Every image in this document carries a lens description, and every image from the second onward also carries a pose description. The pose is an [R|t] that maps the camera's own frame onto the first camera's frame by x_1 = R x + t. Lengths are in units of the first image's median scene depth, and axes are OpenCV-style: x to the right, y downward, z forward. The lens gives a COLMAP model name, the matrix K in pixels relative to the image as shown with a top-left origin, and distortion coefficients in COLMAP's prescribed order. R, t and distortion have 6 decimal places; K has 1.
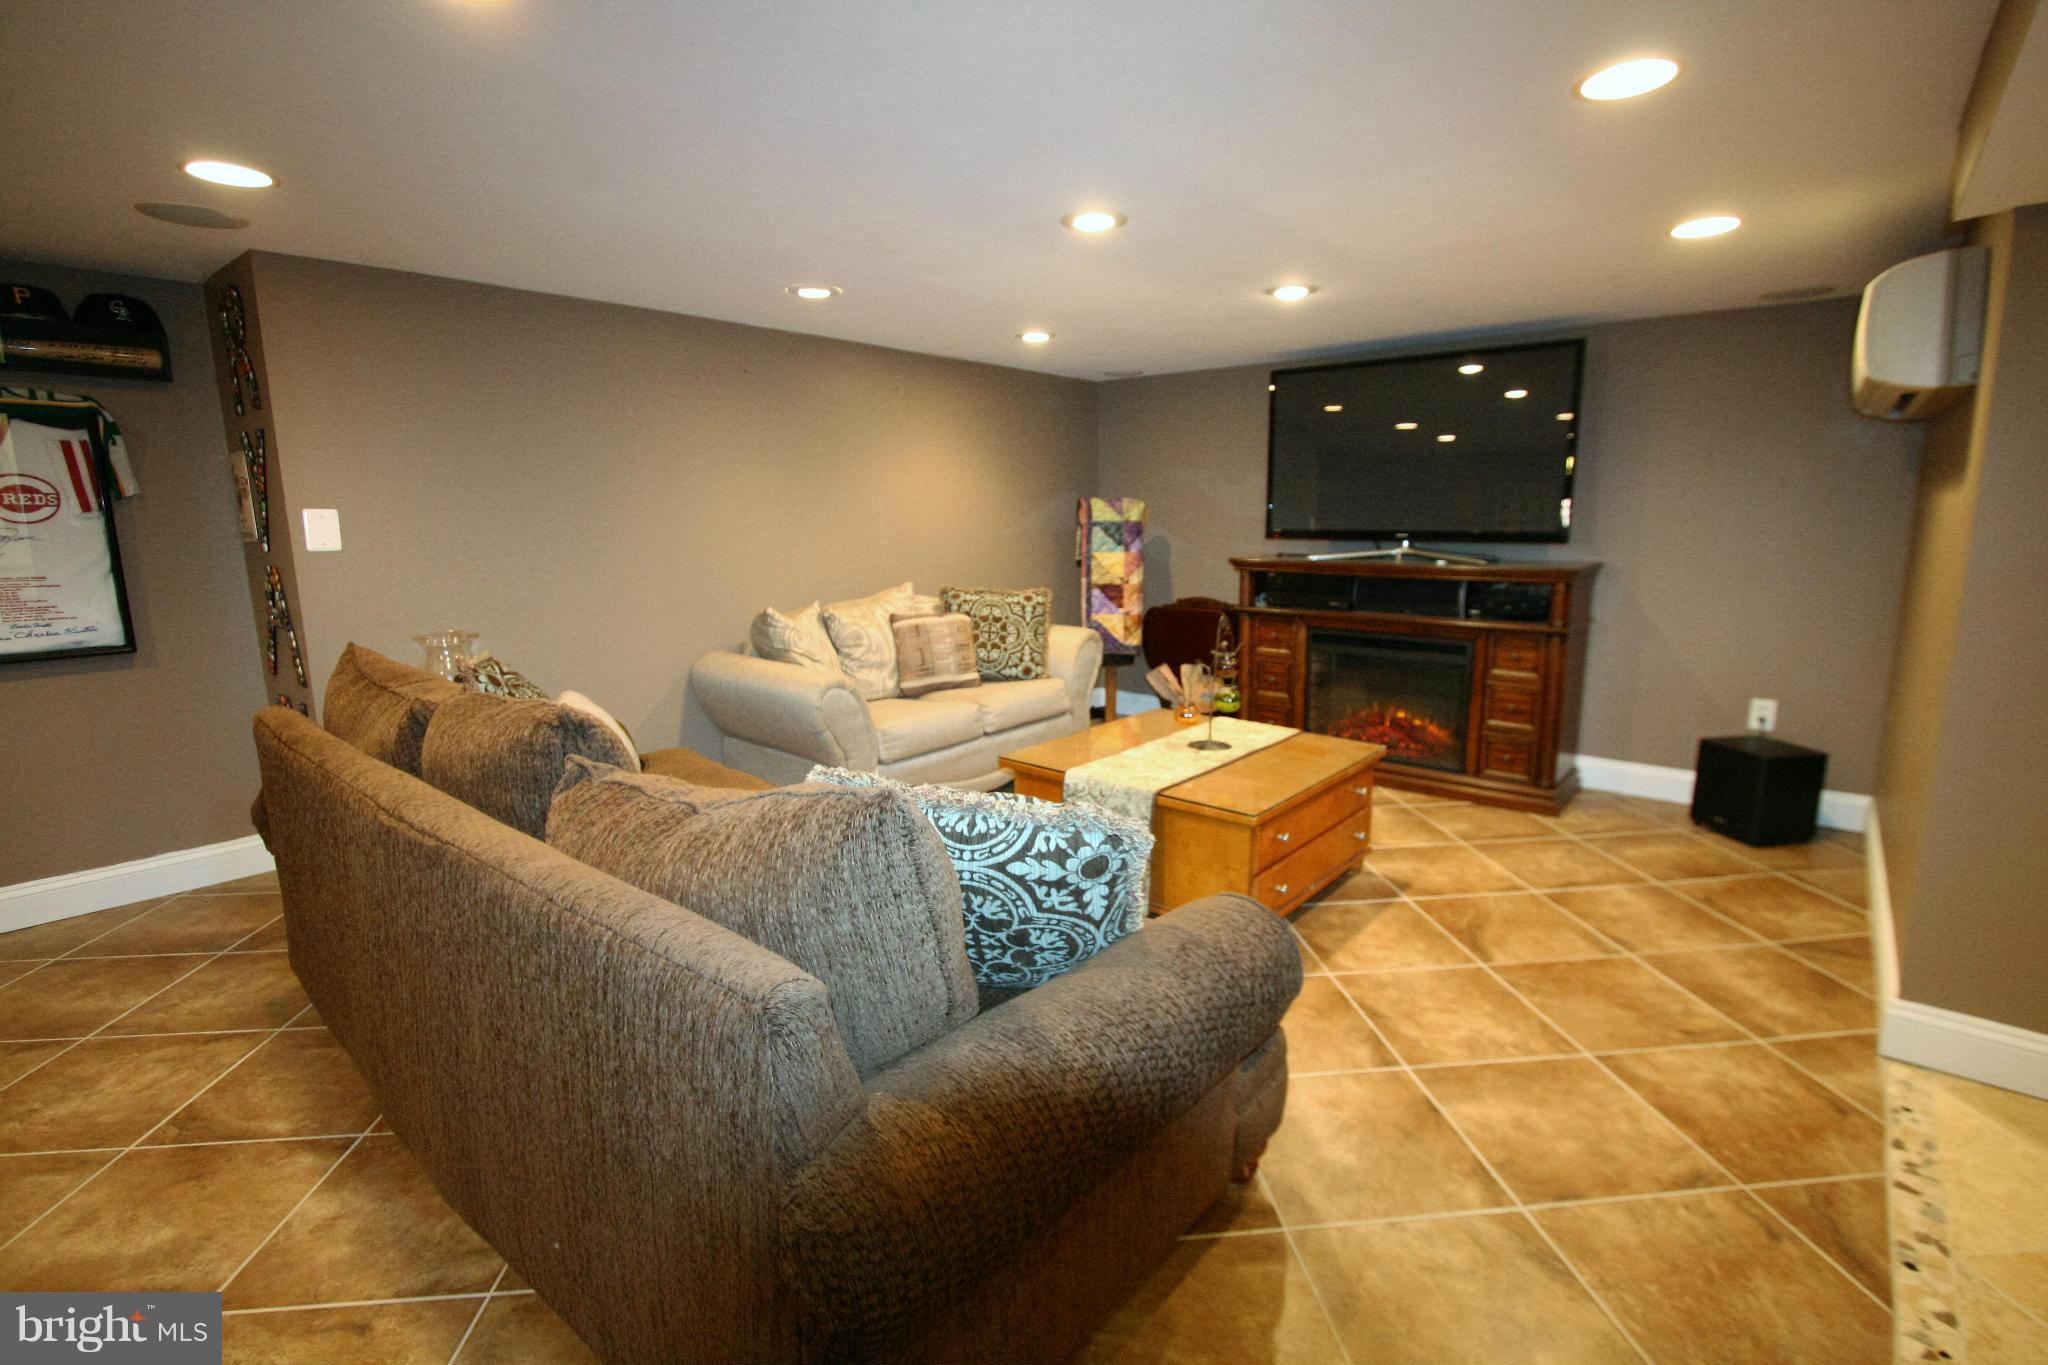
lens RADIAL K [[944.0, 0, 1052.4], [0, 944.0, 679.1], [0, 0, 1]] dist [-0.018730, 0.002747]
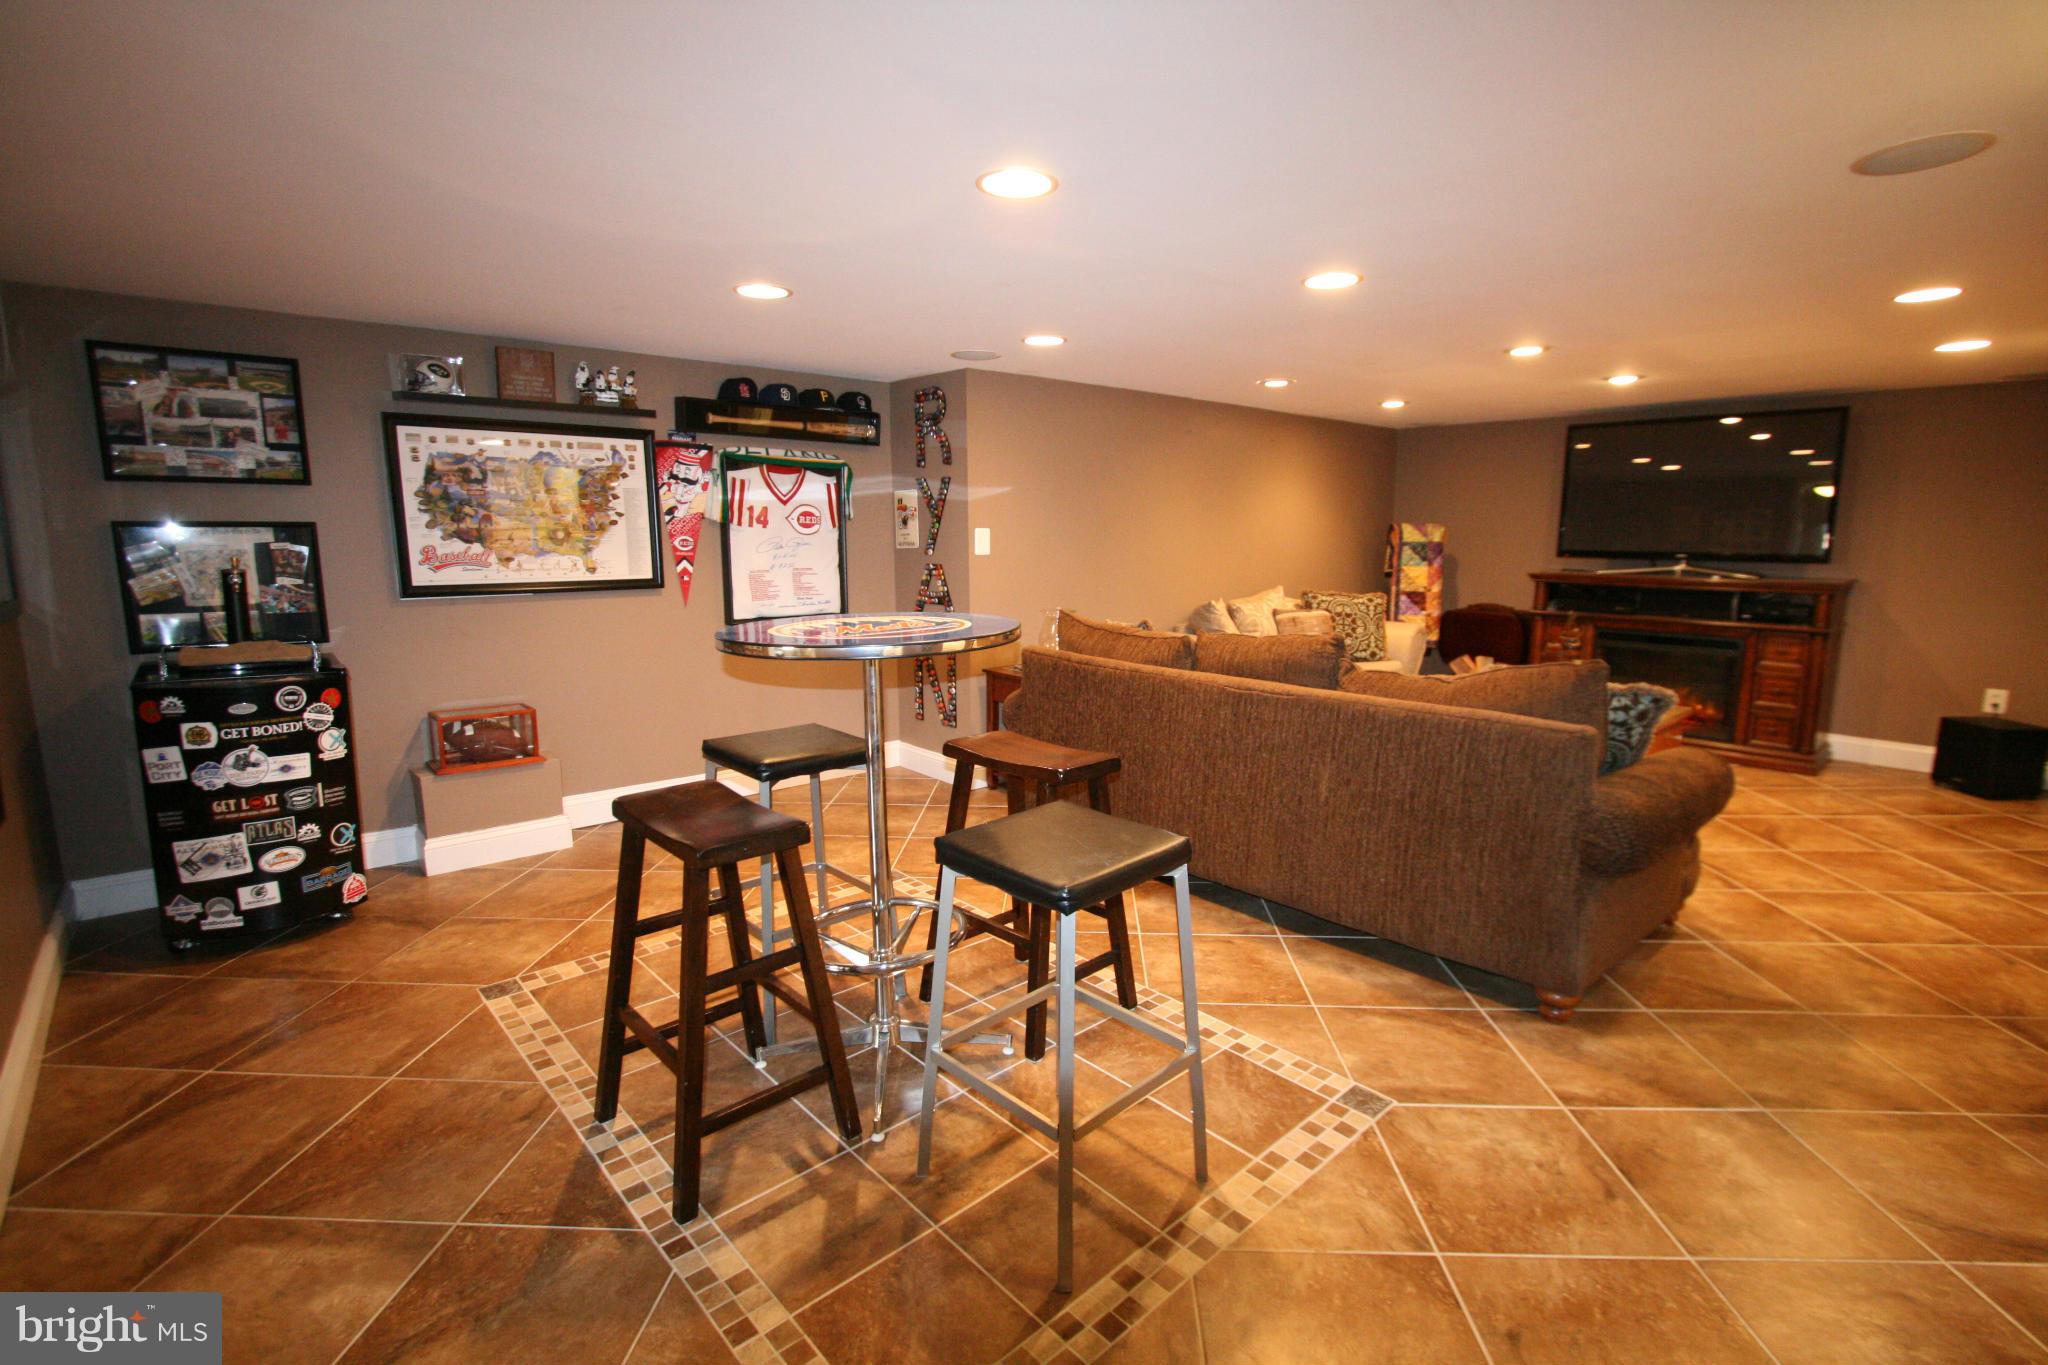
lens RADIAL K [[944.0, 0, 1052.4], [0, 944.0, 679.1], [0, 0, 1]] dist [-0.018730, 0.002747]
pose [[0.990451, 0.030358, -0.134484, -0.324489], [-0.032649, 0.999356, -0.014861, 0.066297], [0.133946, 0.019109, 0.990804, -0.401754]]
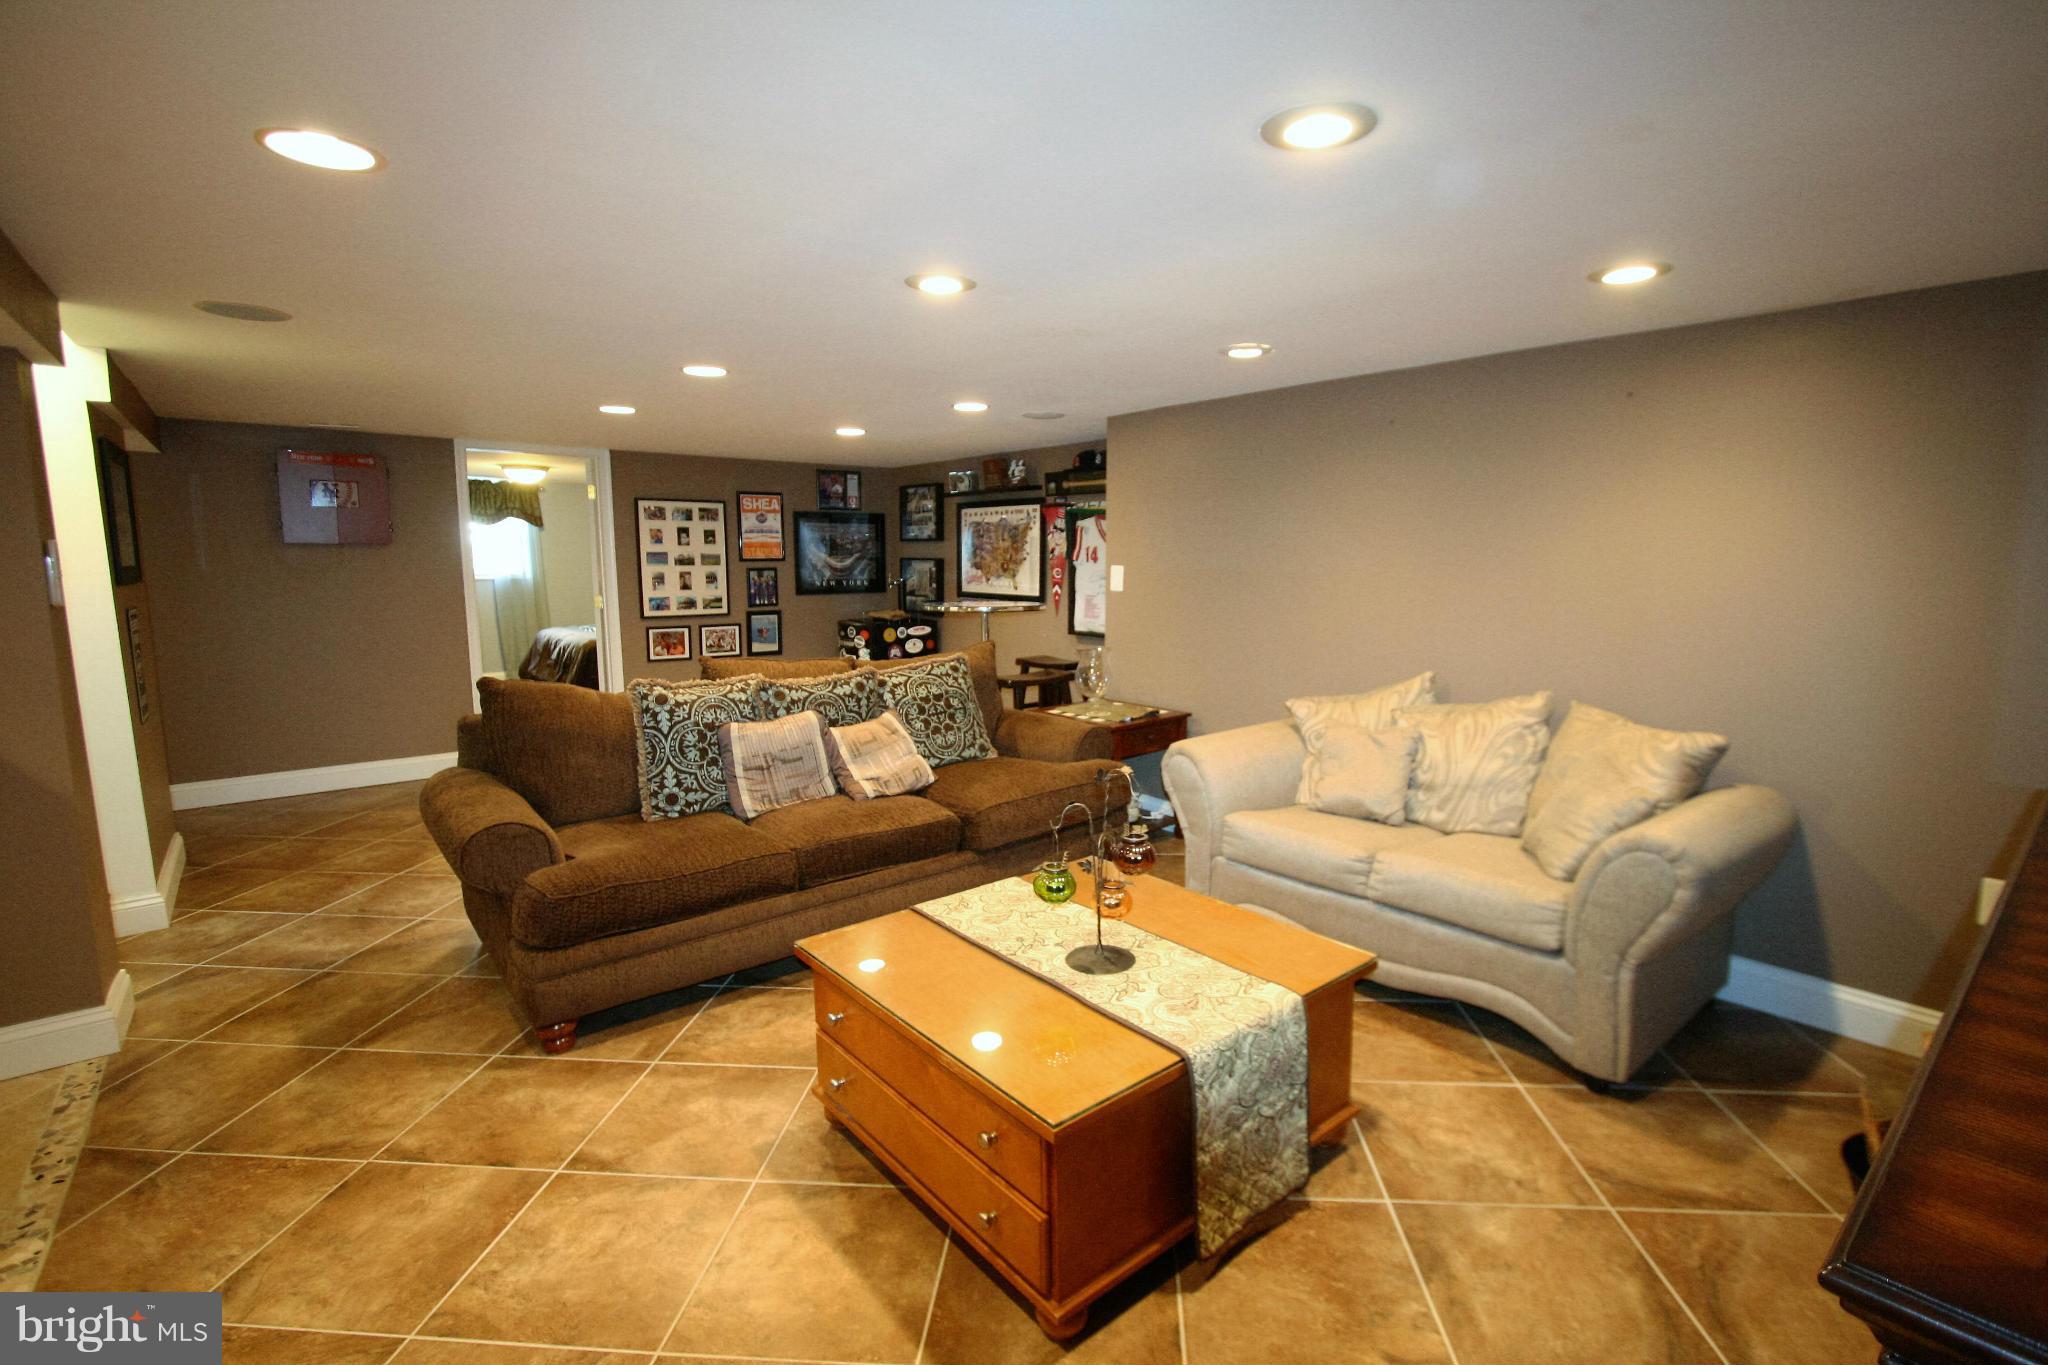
lens RADIAL K [[944.0, 0, 1052.4], [0, 944.0, 679.1], [0, 0, 1]] dist [-0.018730, 0.002747]
pose [[-0.172557, 0.139059, -0.975134, 0.641528], [-0.170285, 0.970867, 0.168584, -0.181192], [0.970169, 0.195141, -0.143850, 0.849203]]
